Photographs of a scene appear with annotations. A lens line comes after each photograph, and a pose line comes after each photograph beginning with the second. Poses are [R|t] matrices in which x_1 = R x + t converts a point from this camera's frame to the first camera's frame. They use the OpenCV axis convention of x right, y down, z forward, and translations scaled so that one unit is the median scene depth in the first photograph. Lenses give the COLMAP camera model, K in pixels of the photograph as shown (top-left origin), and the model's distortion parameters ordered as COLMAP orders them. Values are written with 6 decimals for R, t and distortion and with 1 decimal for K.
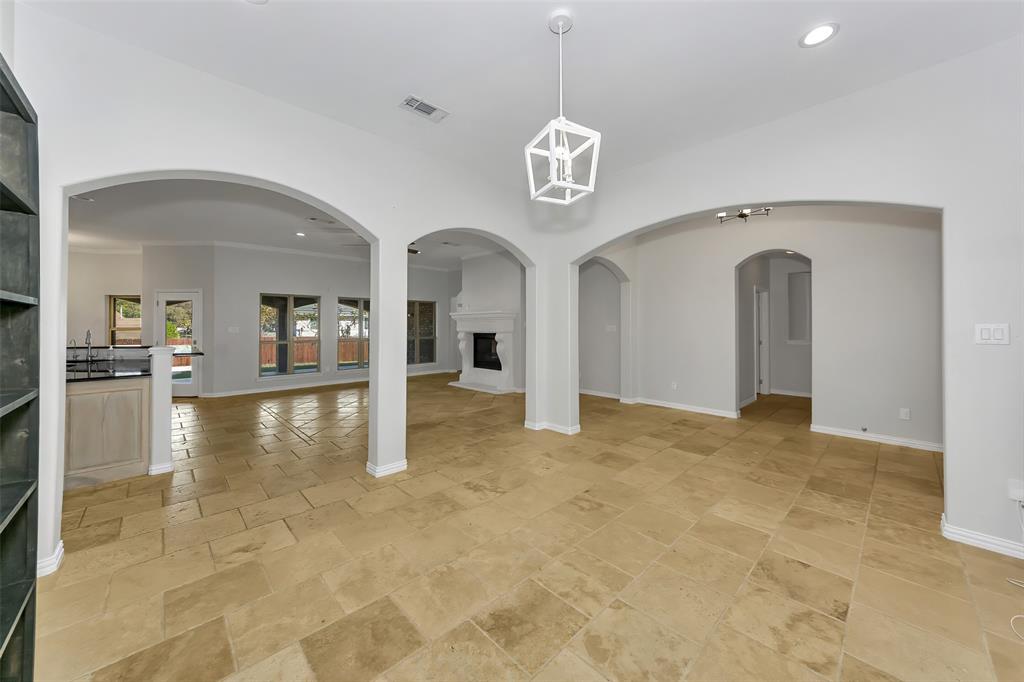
lens RADIAL K [[370.3, 0, 506.2], [0, 370.3, 324.6], [0, 0, 1]] dist [0.014977, -0.000753]
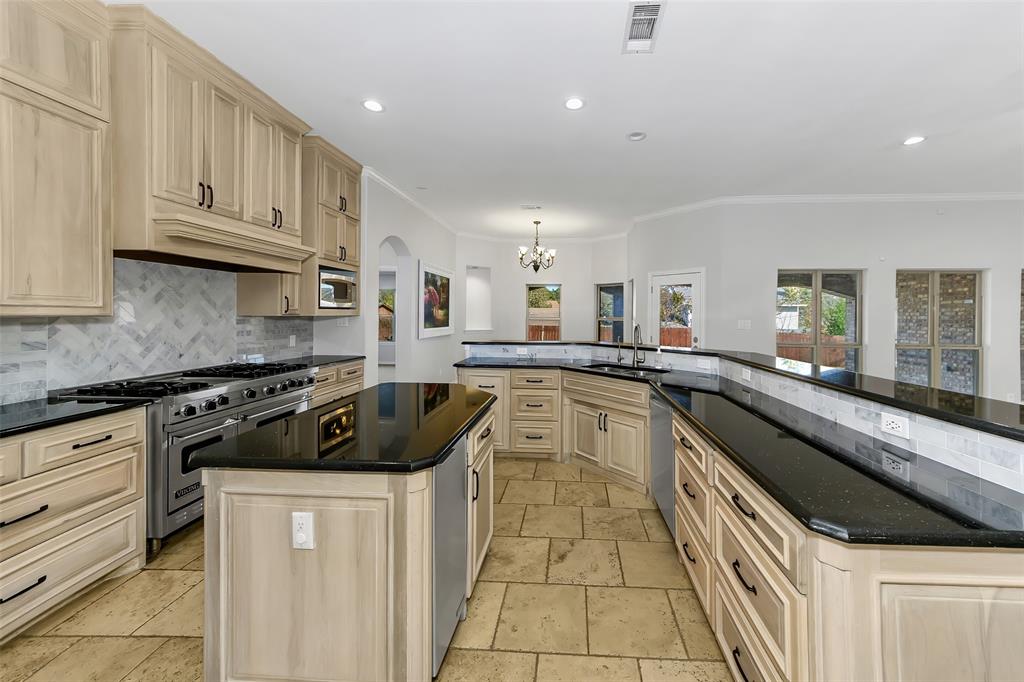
lens RADIAL K [[370.3, 0, 535.1], [0, 370.3, 309.7], [0, 0, 1]] dist [0.014977, -0.000753]
pose [[0.666065, 0.006377, -0.745867, -0.454684], [-0.009986, 0.999950, -0.000367, -0.008074], [0.745827, 0.007693, 0.666095, 0.240852]]
